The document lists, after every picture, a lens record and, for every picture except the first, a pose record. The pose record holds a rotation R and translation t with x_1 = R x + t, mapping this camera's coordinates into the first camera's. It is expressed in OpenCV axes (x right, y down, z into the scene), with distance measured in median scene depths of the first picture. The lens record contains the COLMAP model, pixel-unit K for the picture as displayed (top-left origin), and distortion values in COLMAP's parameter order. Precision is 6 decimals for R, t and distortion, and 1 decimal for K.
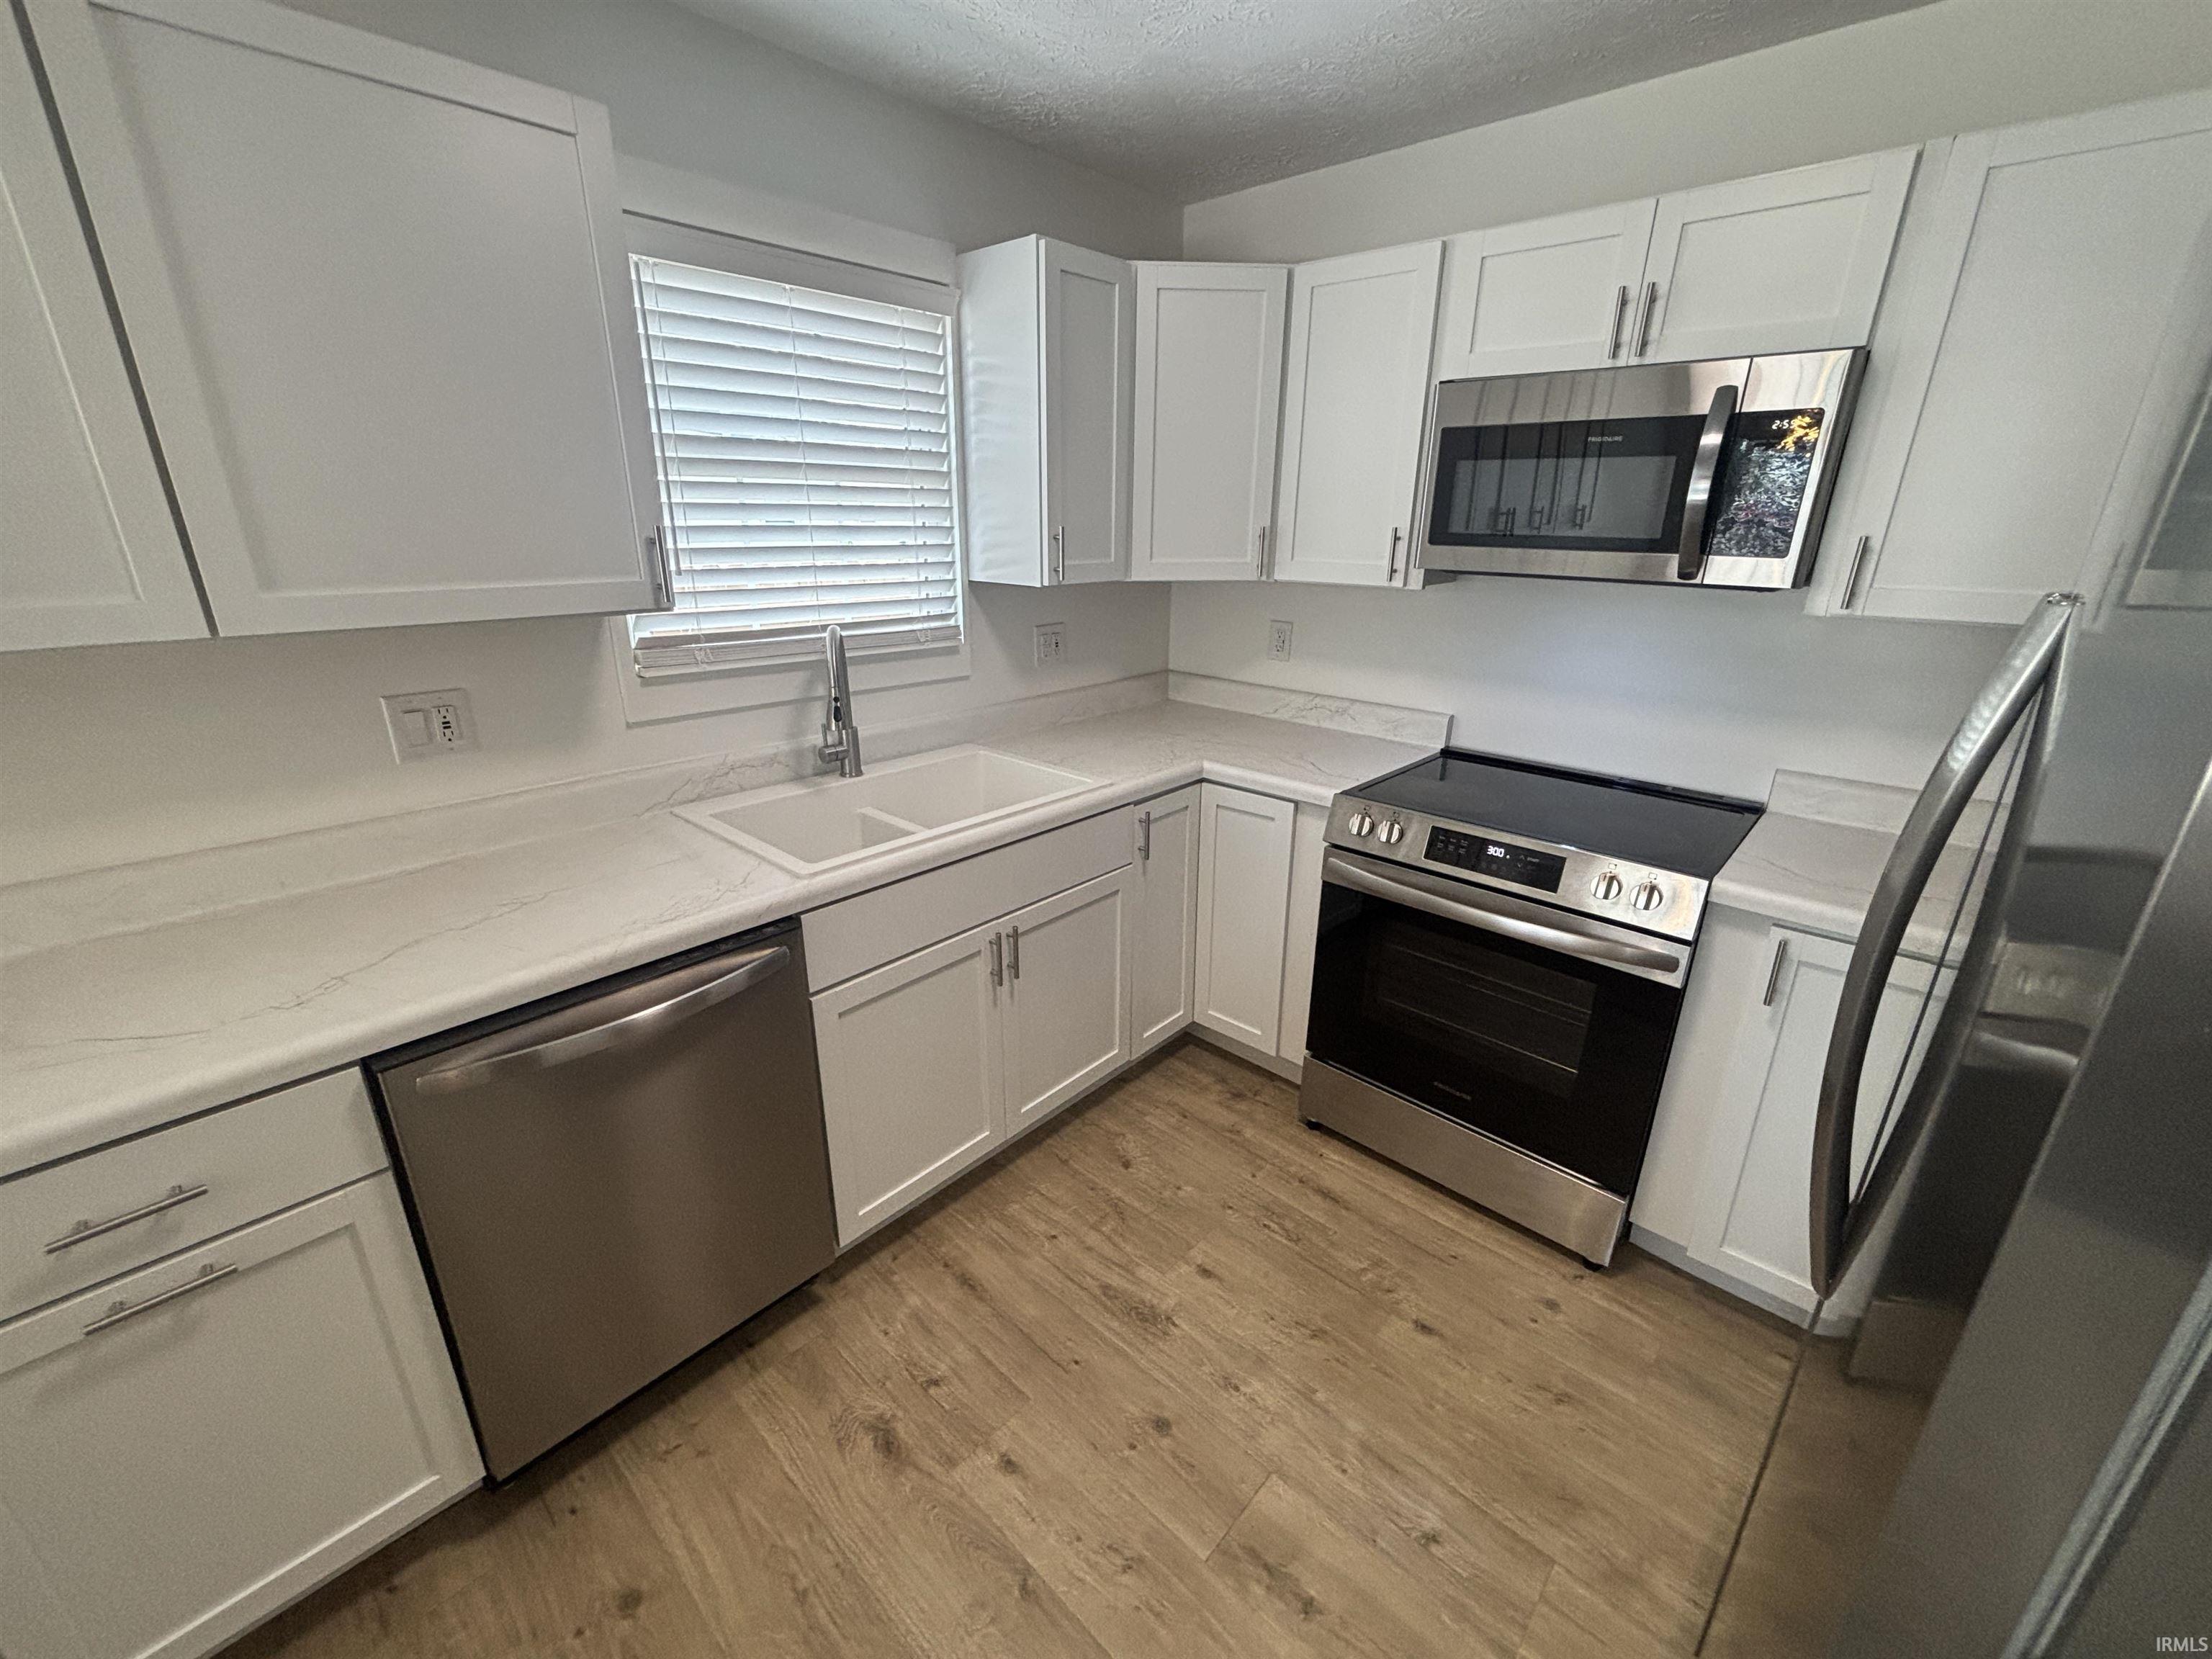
lens RADIAL K [[893.2, 0, 1096.3], [0, 893.2, 831.1], [0, 0, 1]] dist [0.002131, -0.000512]
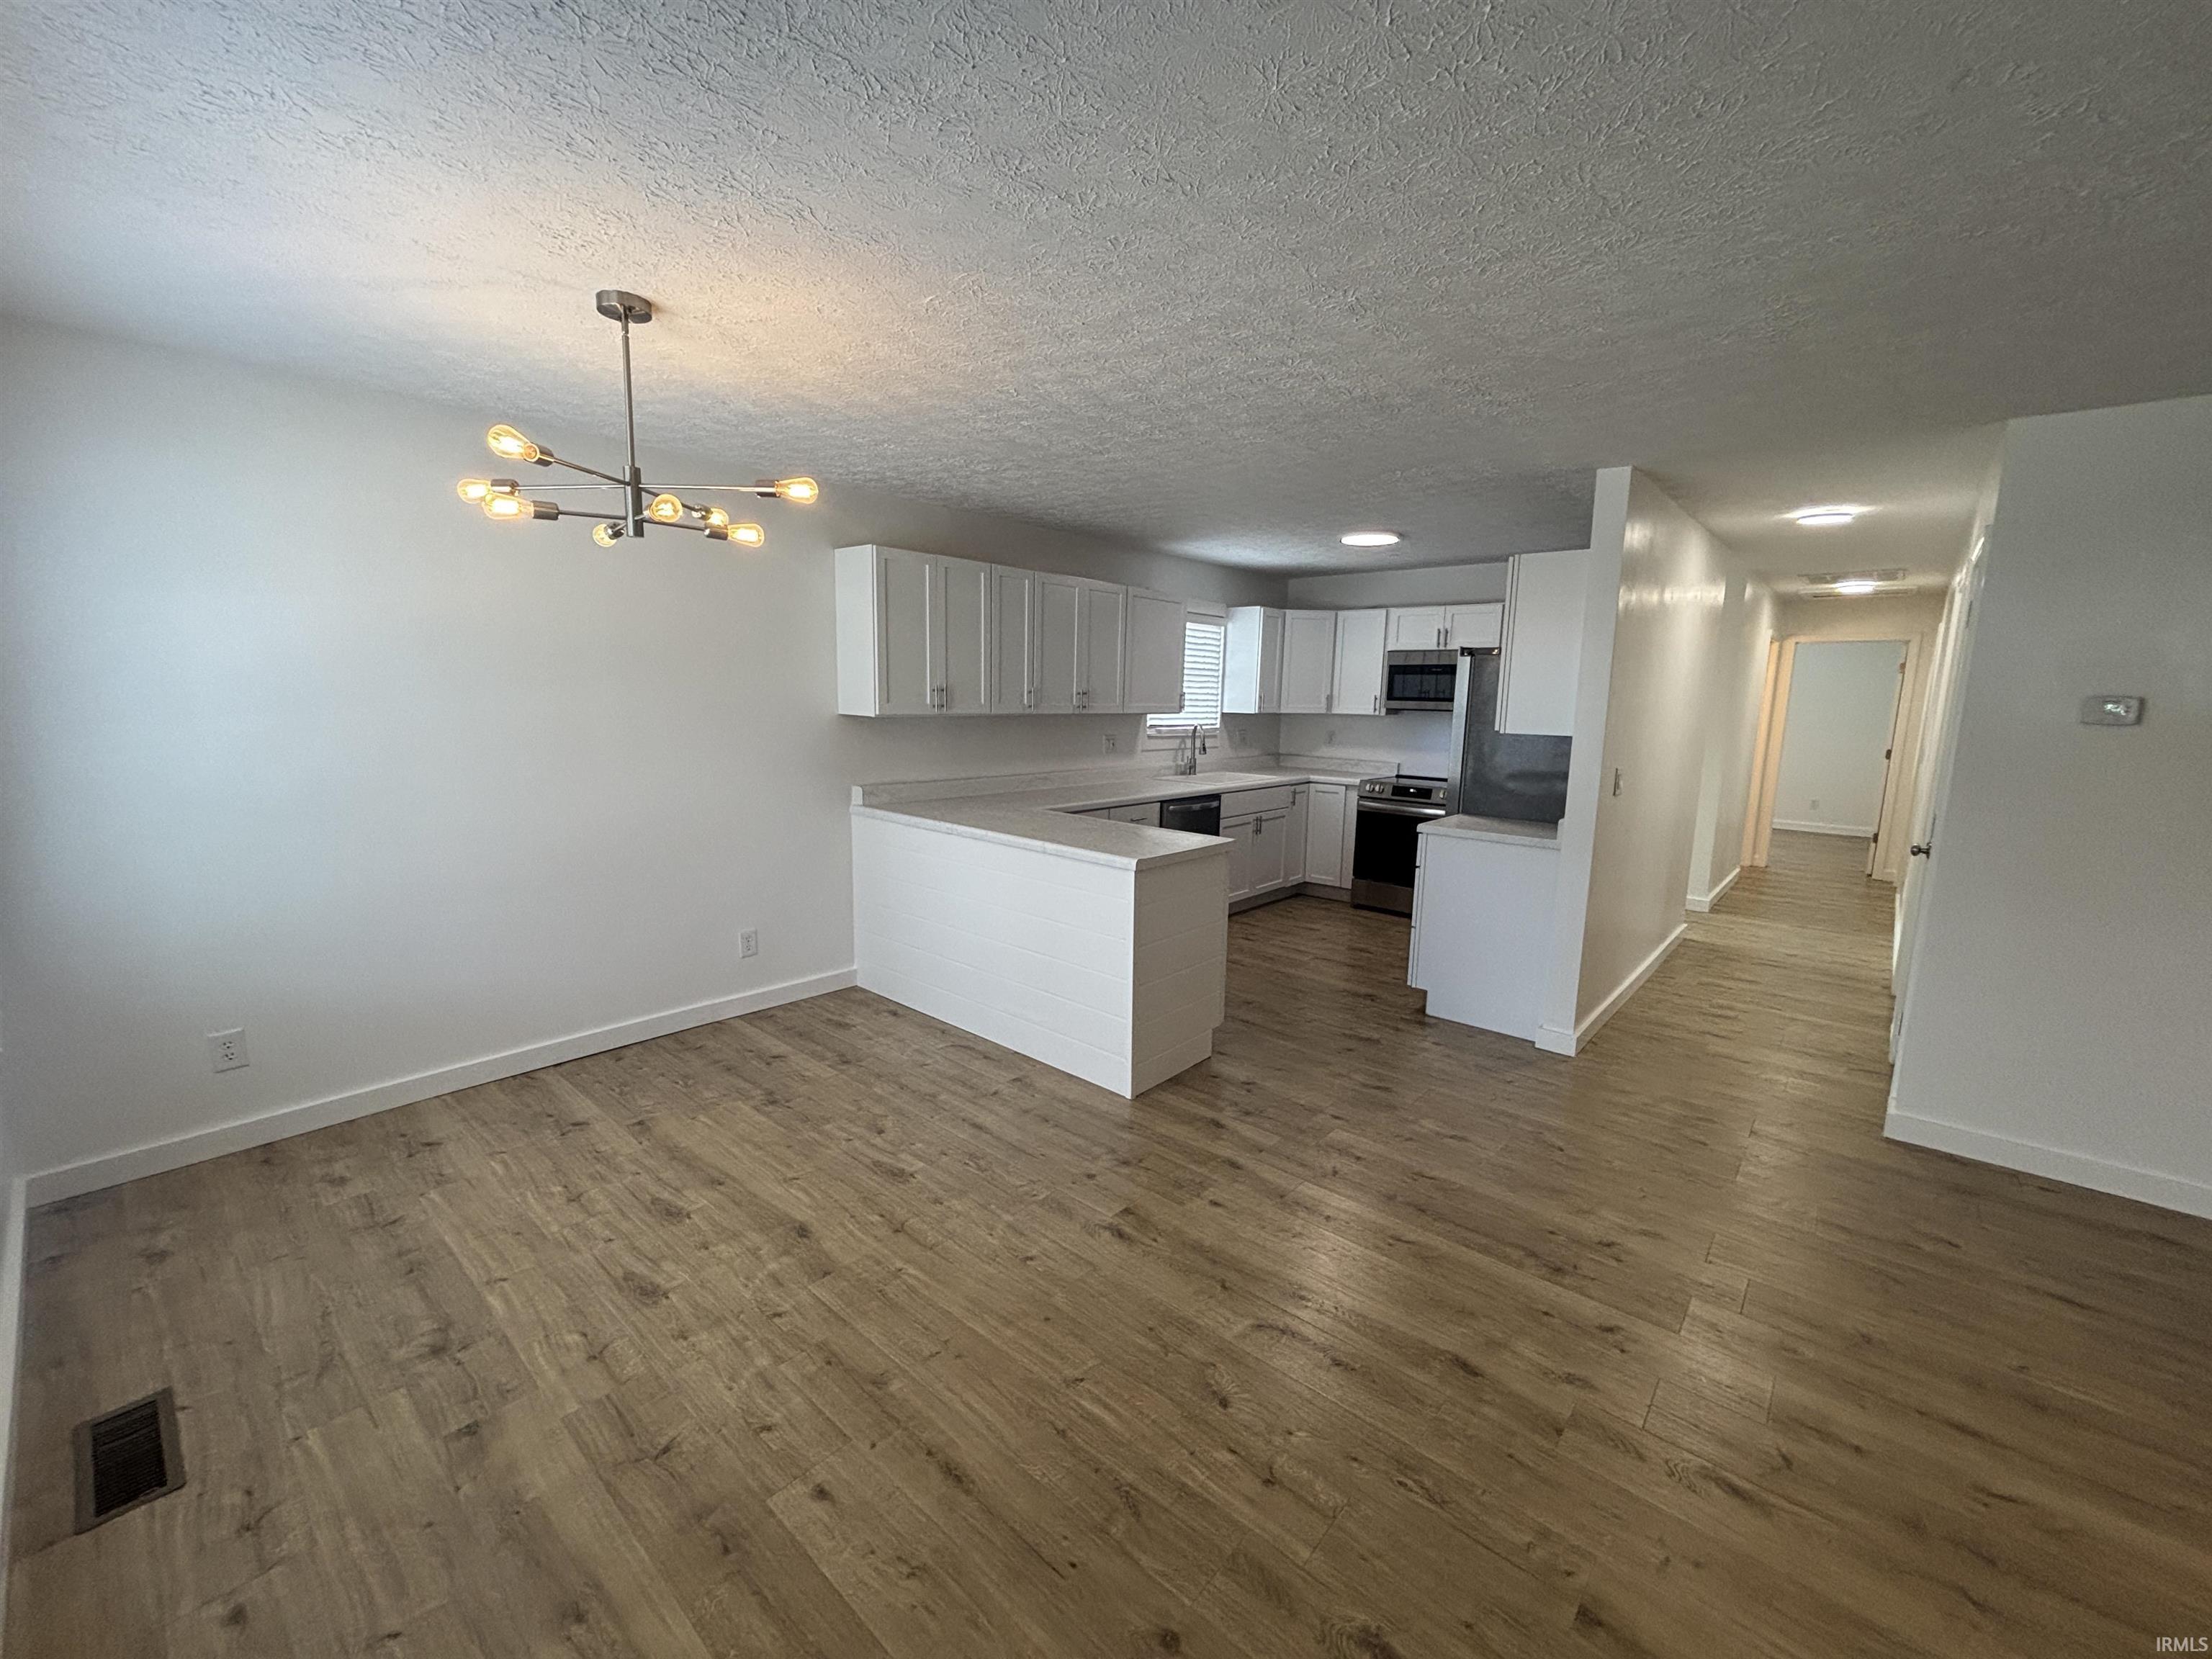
lens RADIAL K [[893.2, 0, 1094.3], [0, 893.2, 822.2], [0, 0, 1]] dist [0.002131, -0.000512]
pose [[0.999864, 0.006407, 0.015168, -0.667492], [-0.003394, 0.981612, -0.190856, 0.672007], [-0.016112, 0.190779, 0.981501, -1.895249]]
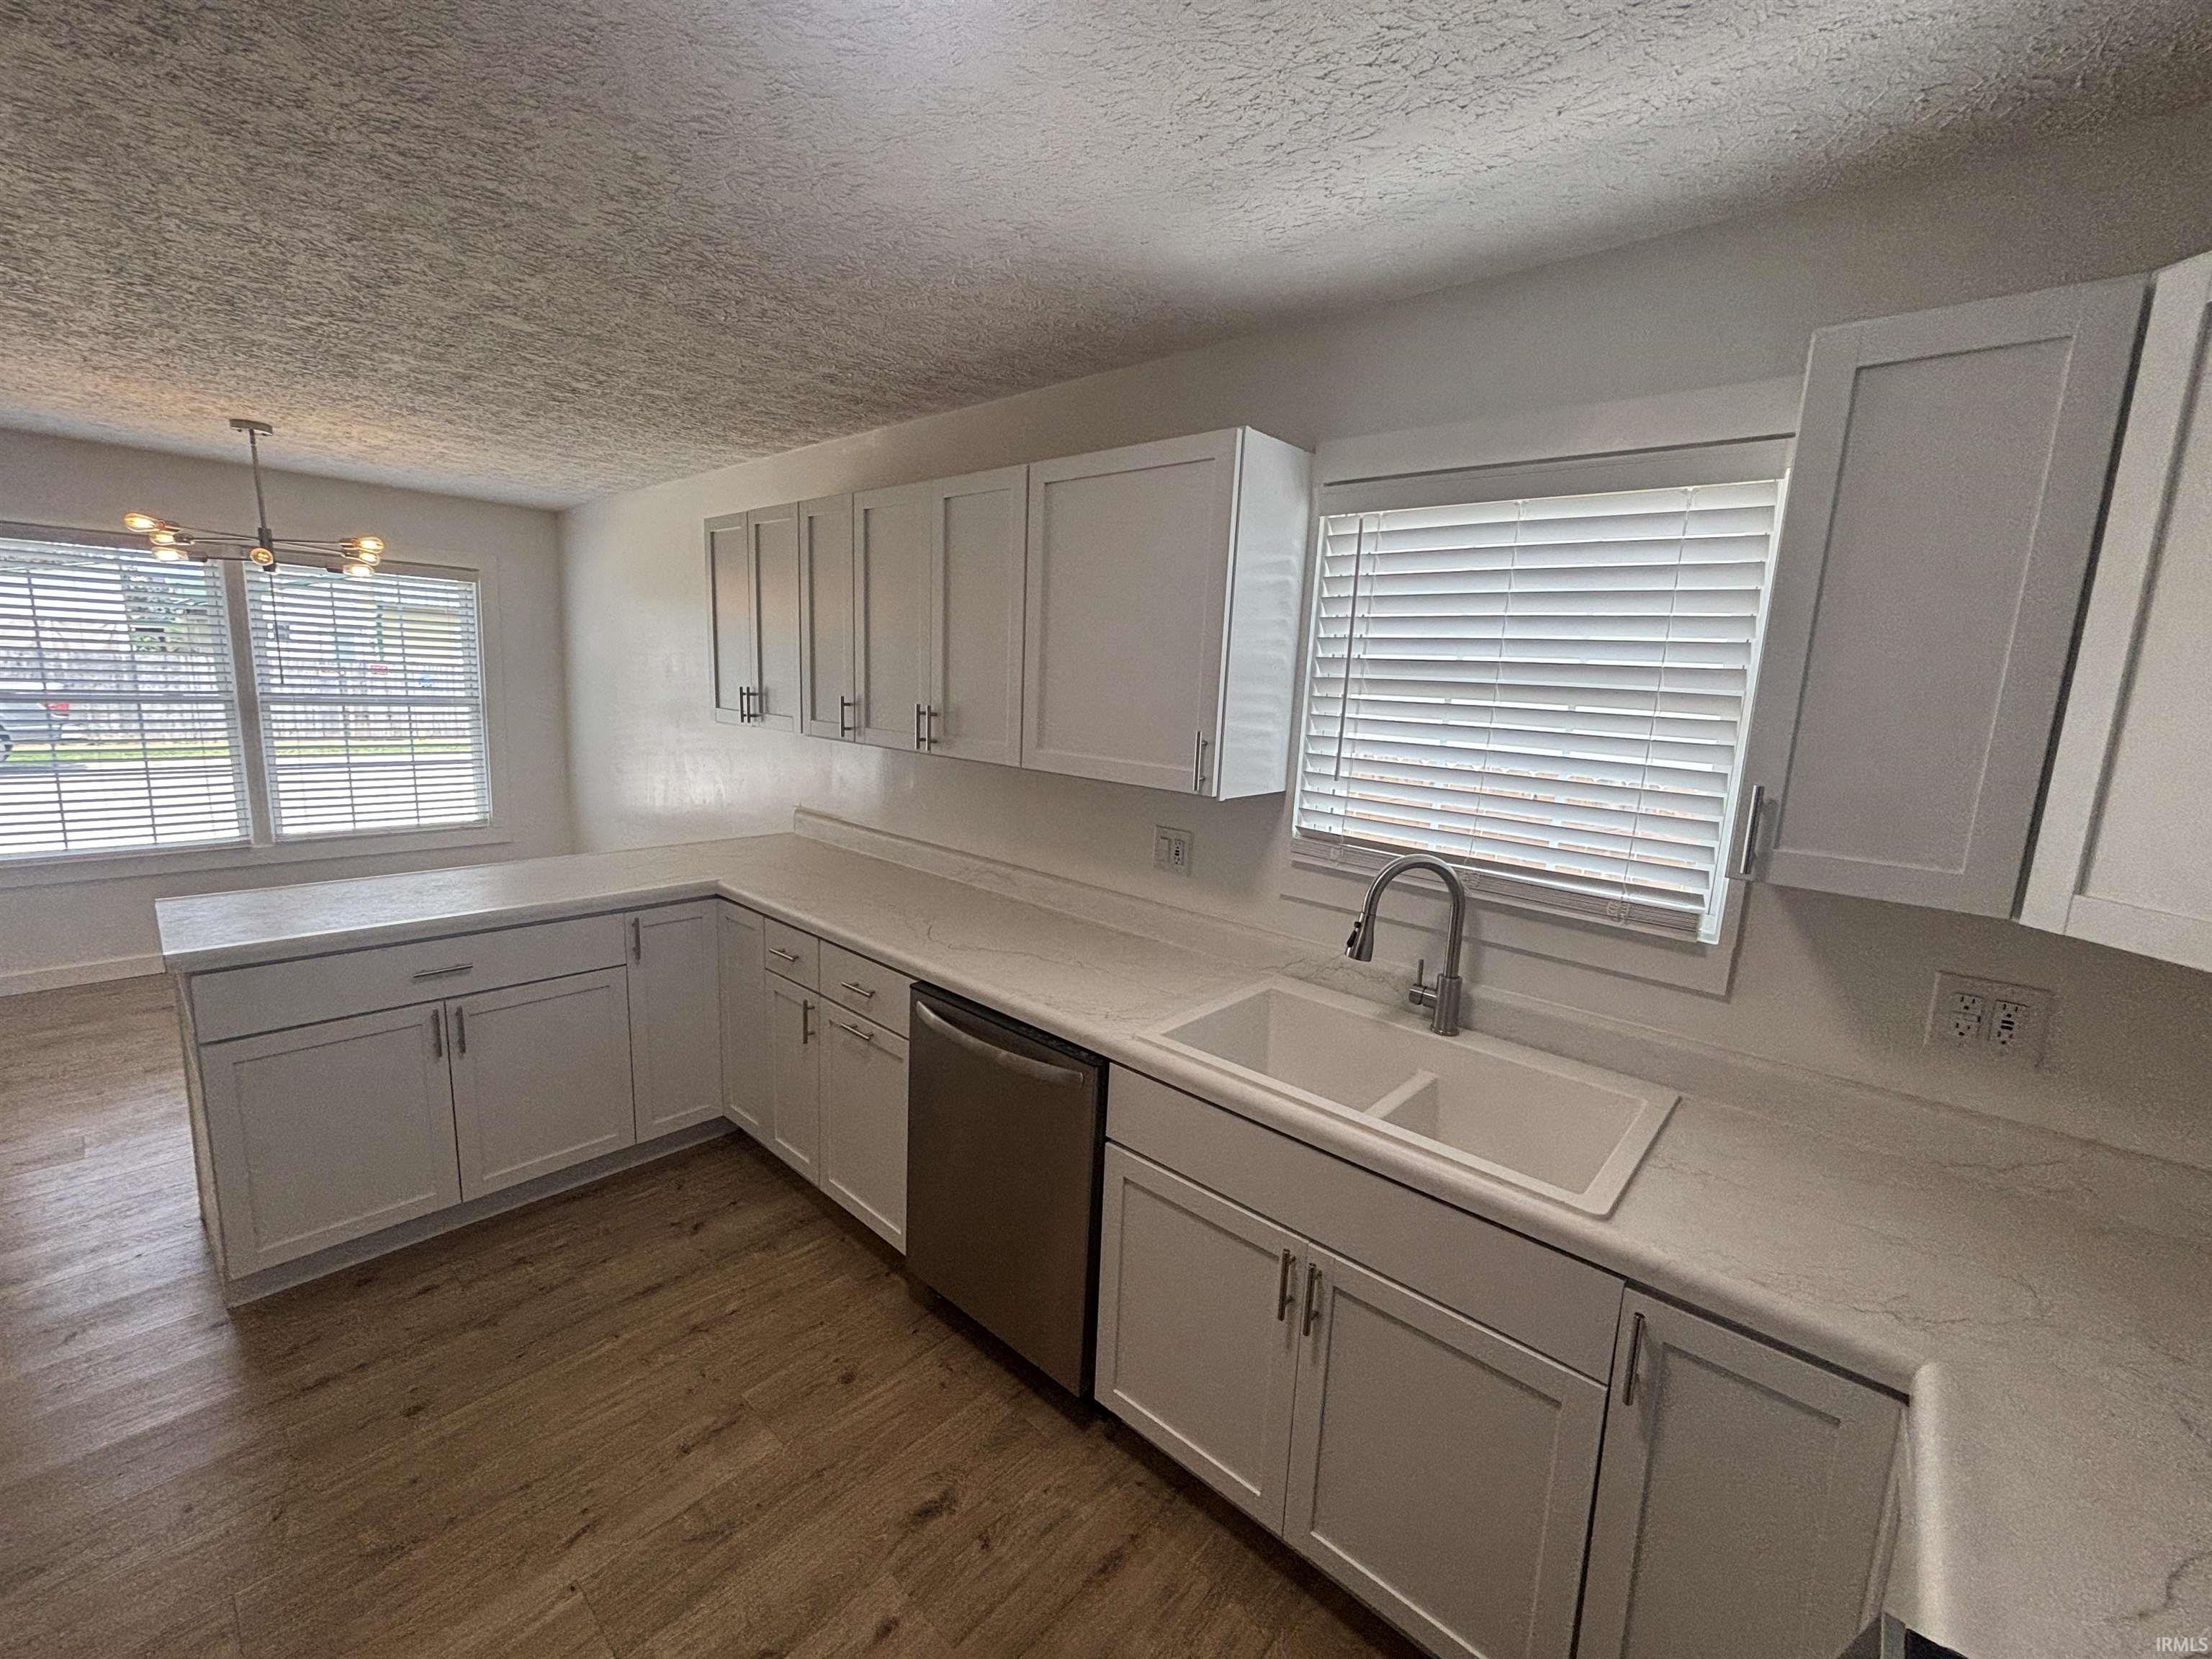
lens RADIAL K [[893.2, 0, 1108.0], [0, 893.2, 826.4], [0, 0, 1]] dist [0.002131, -0.000512]
pose [[0.020143, 0.157793, -0.987267, 0.543107], [-0.378455, 0.915192, 0.138551, -0.246526], [0.925401, 0.370845, 0.078152, 0.594800]]
